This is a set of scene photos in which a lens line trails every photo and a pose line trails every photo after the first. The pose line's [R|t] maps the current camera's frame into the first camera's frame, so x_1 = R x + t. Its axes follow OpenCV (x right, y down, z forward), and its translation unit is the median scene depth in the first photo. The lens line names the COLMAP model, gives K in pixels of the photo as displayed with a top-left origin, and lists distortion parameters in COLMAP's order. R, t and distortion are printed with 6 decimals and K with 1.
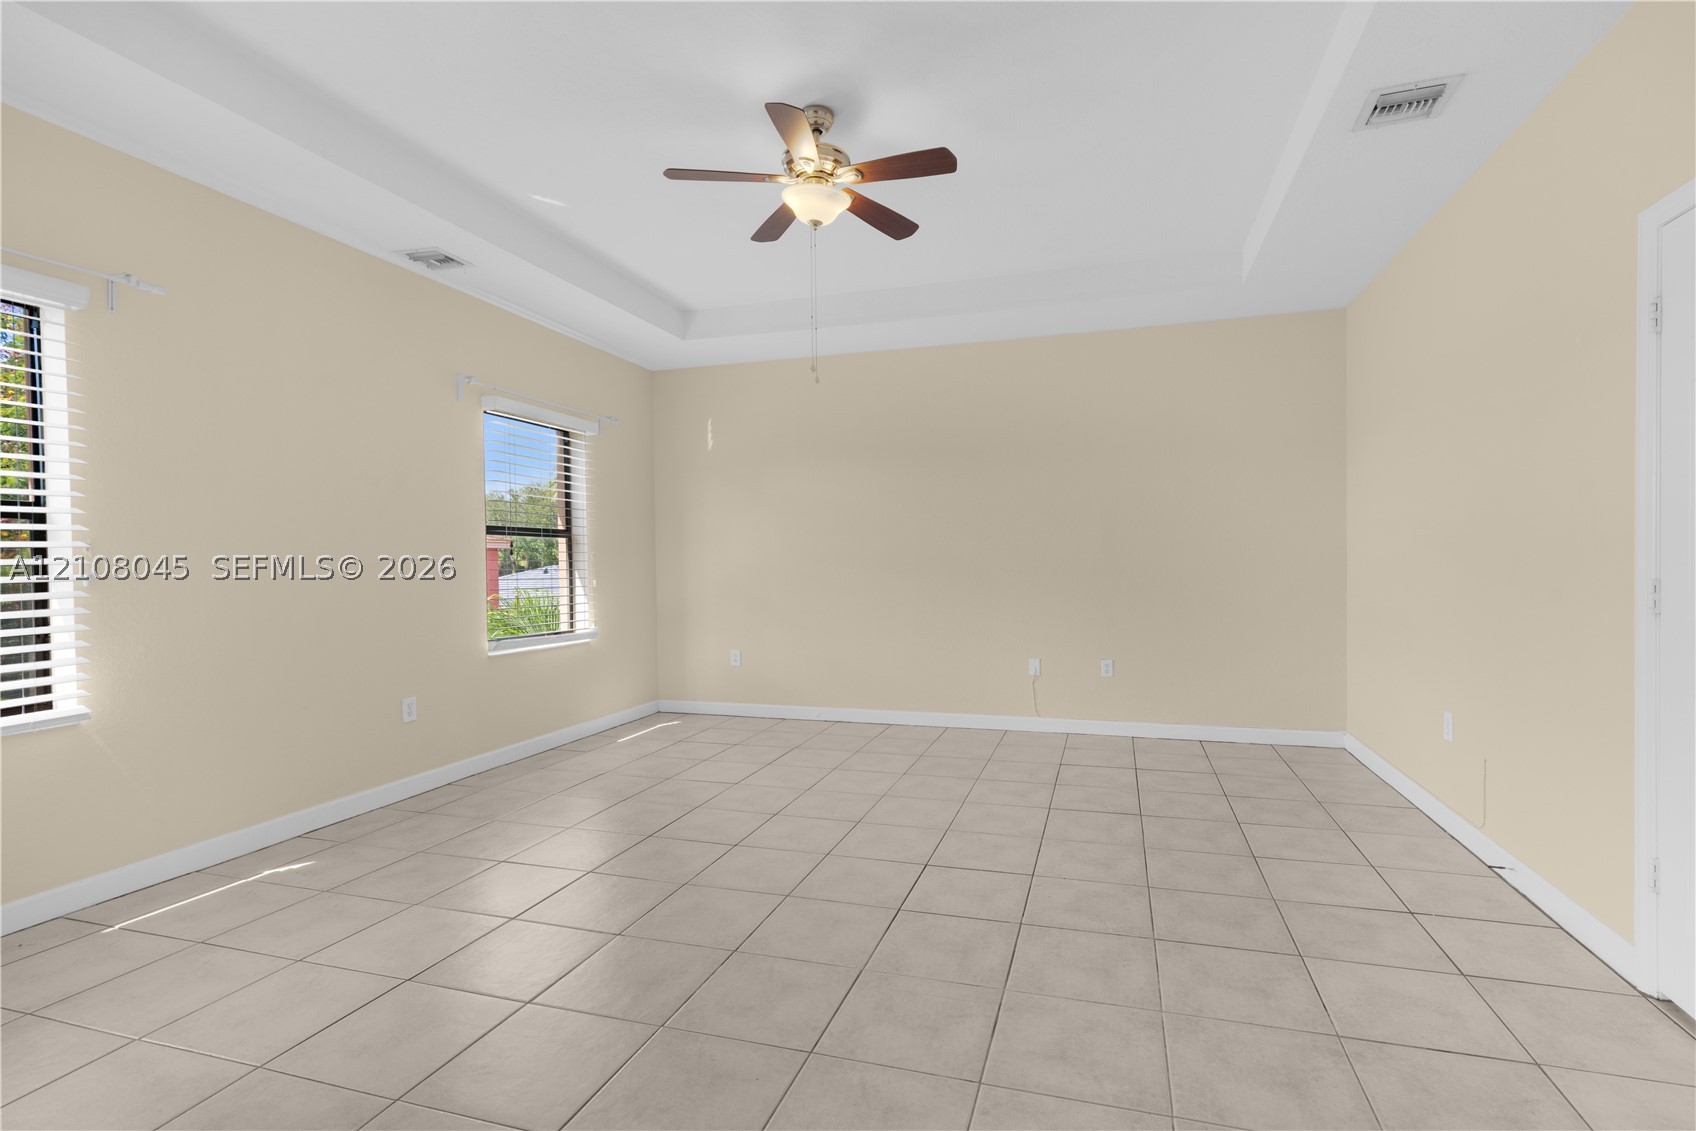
lens RADIAL K [[785.5, 0, 852.7], [0, 785.5, 564.9], [0, 0, 1]] dist [0.004987, 0.000404]
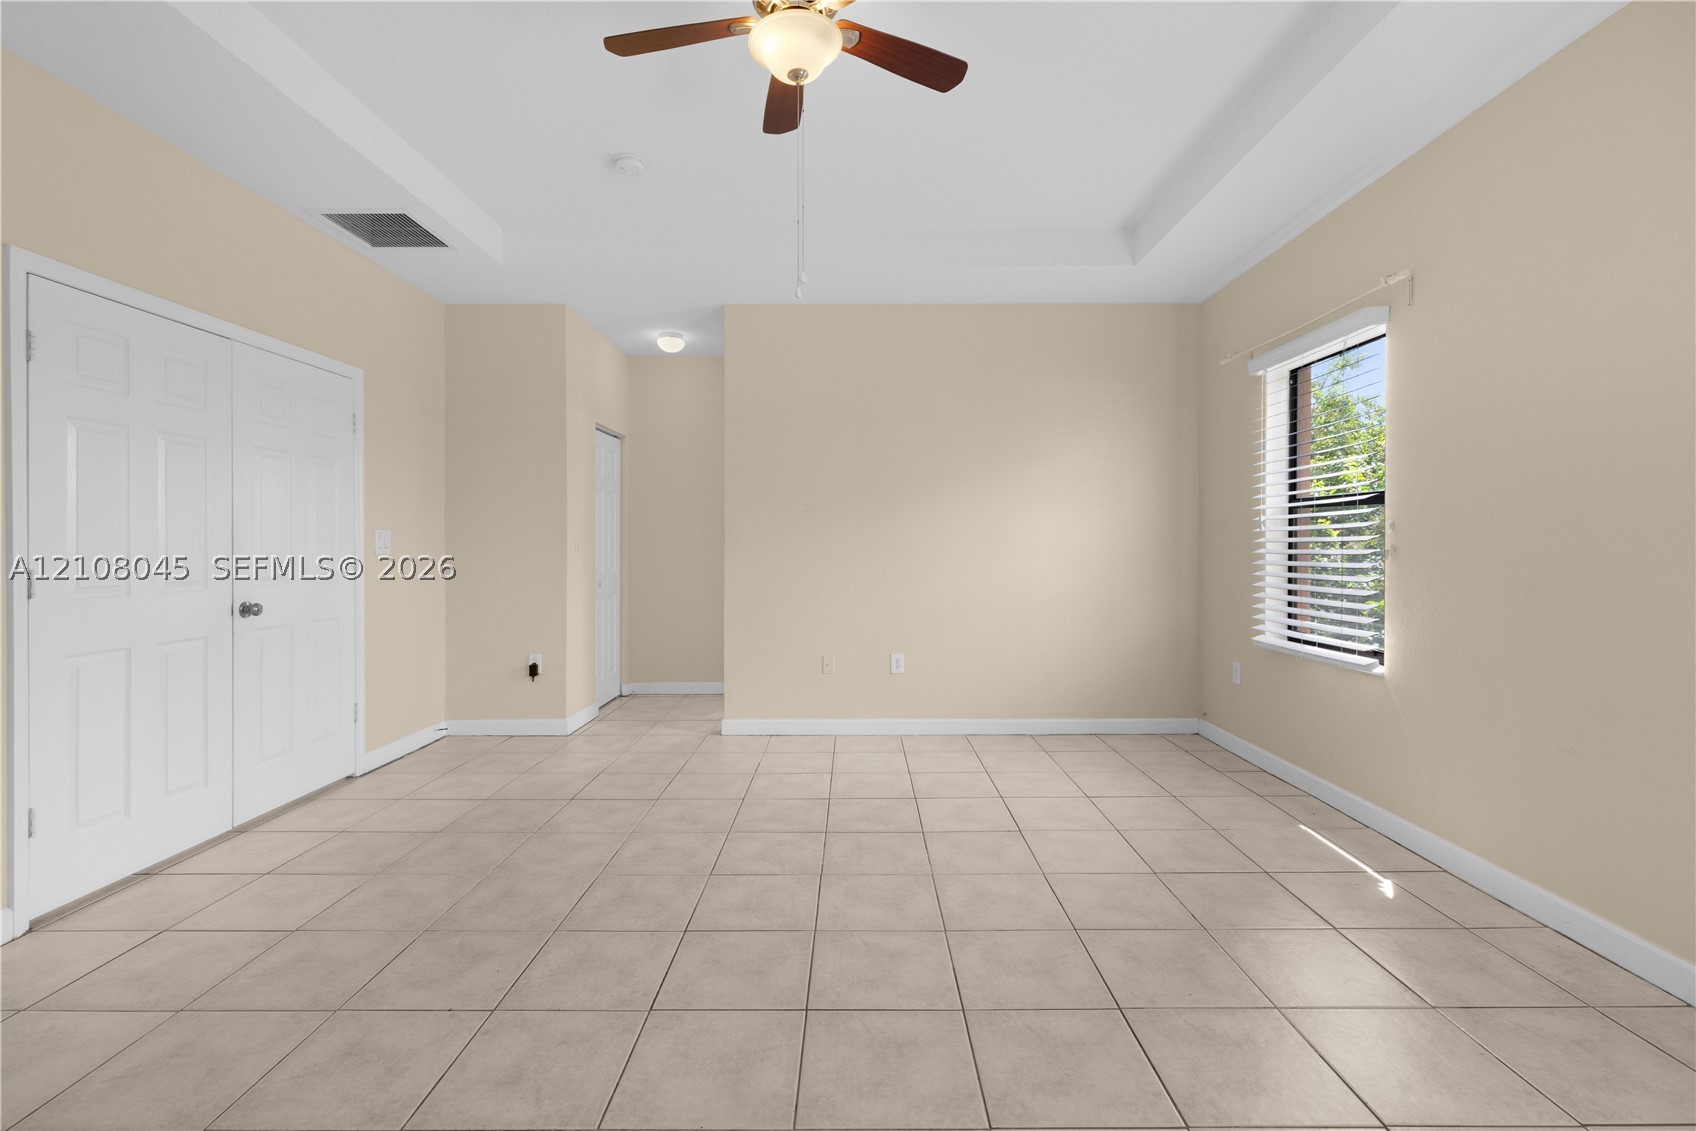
lens RADIAL K [[785.5, 0, 850.2], [0, 785.5, 546.0], [0, 0, 1]] dist [0.004987, 0.000404]
pose [[-0.953922, 0.013679, -0.299742, 0.147891], [0.010932, 0.999881, 0.010841, -0.021419], [0.299855, 0.007065, -0.953959, 1.979068]]
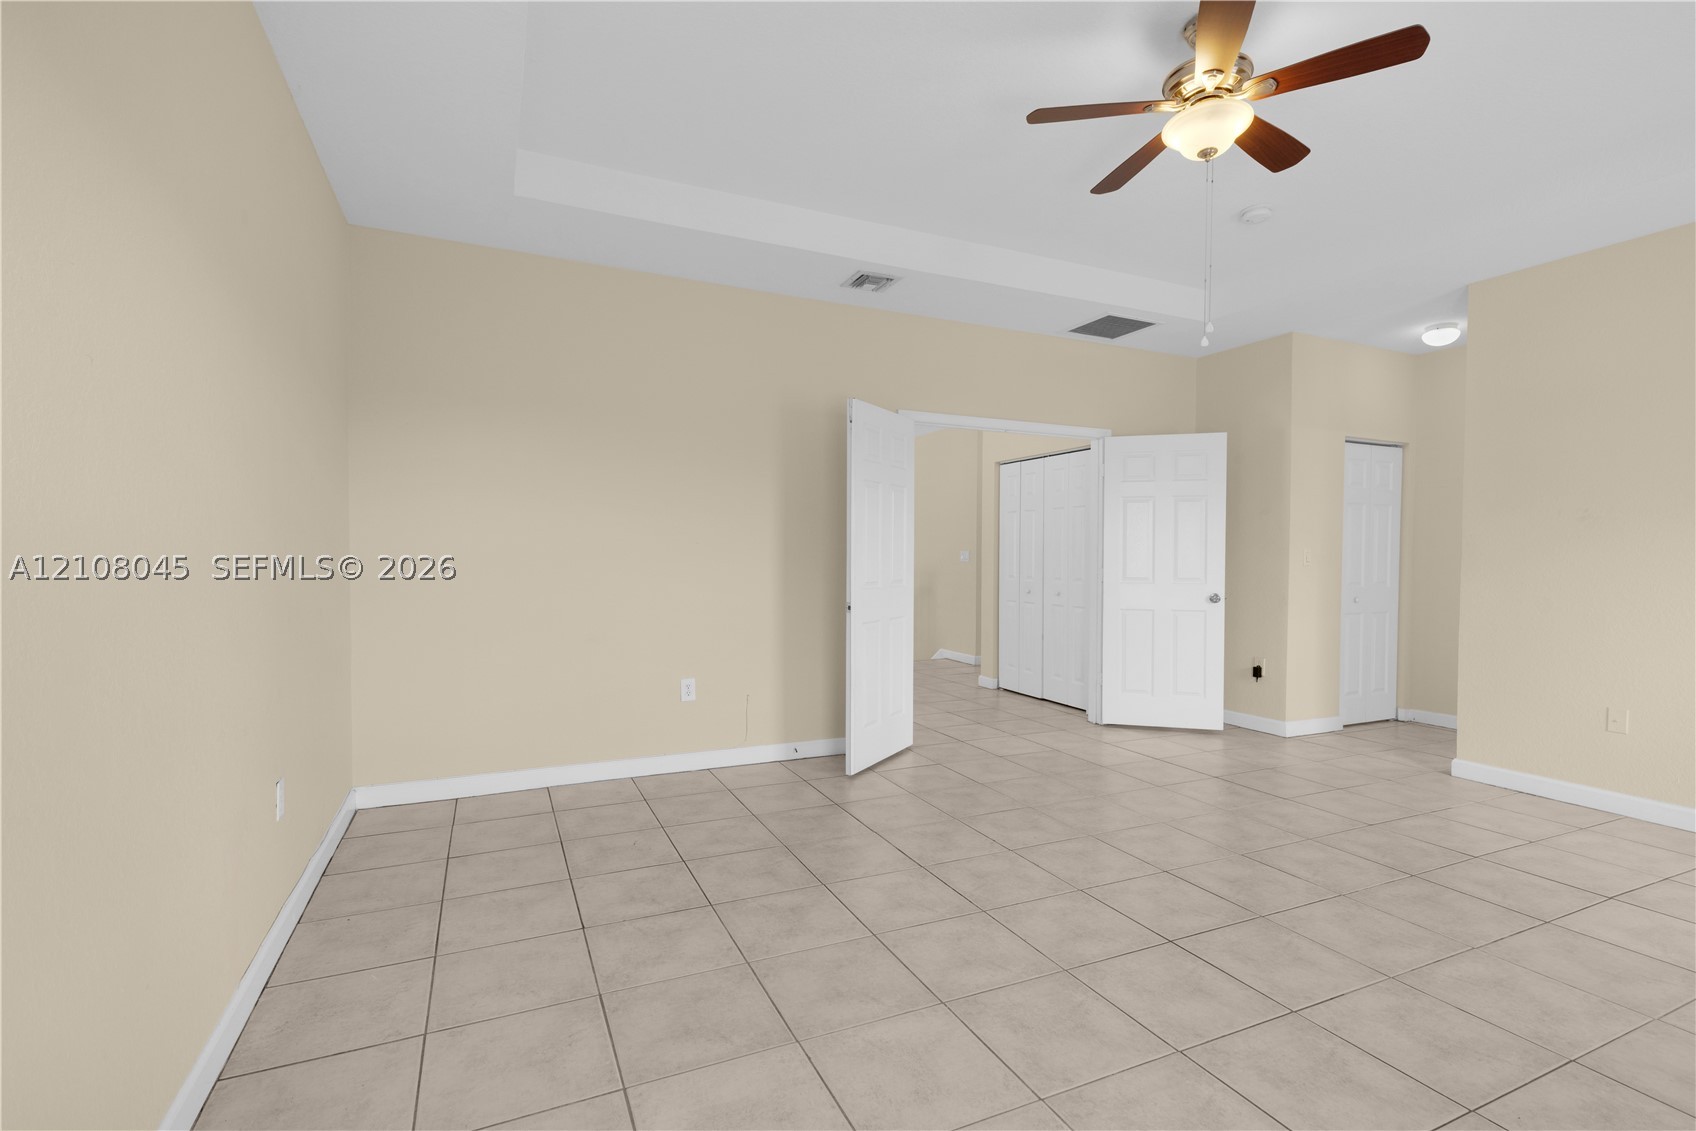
lens RADIAL K [[785.5, 0, 859.2], [0, 785.5, 557.9], [0, 0, 1]] dist [0.004987, 0.000404]
pose [[-0.679147, 0.005744, 0.733980, -0.489451], [0.005565, 0.999981, -0.002677, -0.014536], [-0.733982, 0.002267, -0.679166, 2.144247]]
